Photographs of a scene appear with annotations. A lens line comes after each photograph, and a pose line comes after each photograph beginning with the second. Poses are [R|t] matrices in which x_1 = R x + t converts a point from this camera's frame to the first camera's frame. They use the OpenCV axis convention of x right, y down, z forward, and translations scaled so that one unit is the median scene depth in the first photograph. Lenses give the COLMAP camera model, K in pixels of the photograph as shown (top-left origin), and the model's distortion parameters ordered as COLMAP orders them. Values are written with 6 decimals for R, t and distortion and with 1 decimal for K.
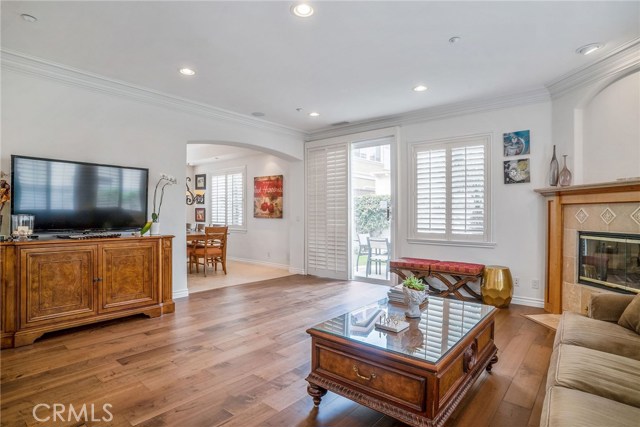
lens RADIAL K [[335.2, 0, 314.3], [0, 335.2, 212.7], [0, 0, 1]] dist [-0.031878, 0.001759]
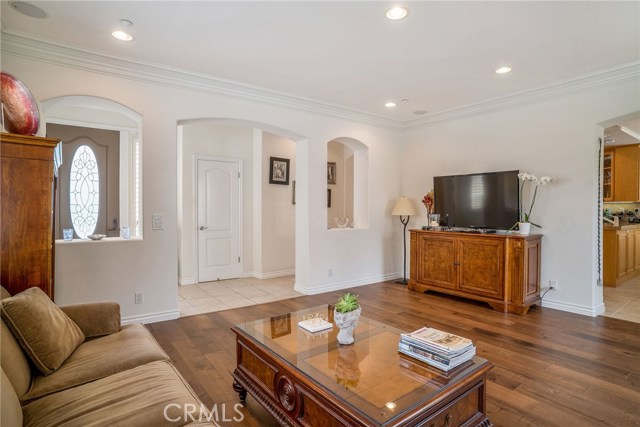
lens RADIAL K [[335.2, 0, 315.9], [0, 335.2, 214.9], [0, 0, 1]] dist [-0.031878, 0.001759]
pose [[-0.220126, 0.015958, -0.975341, 0.740922], [0.005848, 0.999870, 0.015040, -0.013263], [0.975454, -0.002393, -0.220191, 0.732685]]
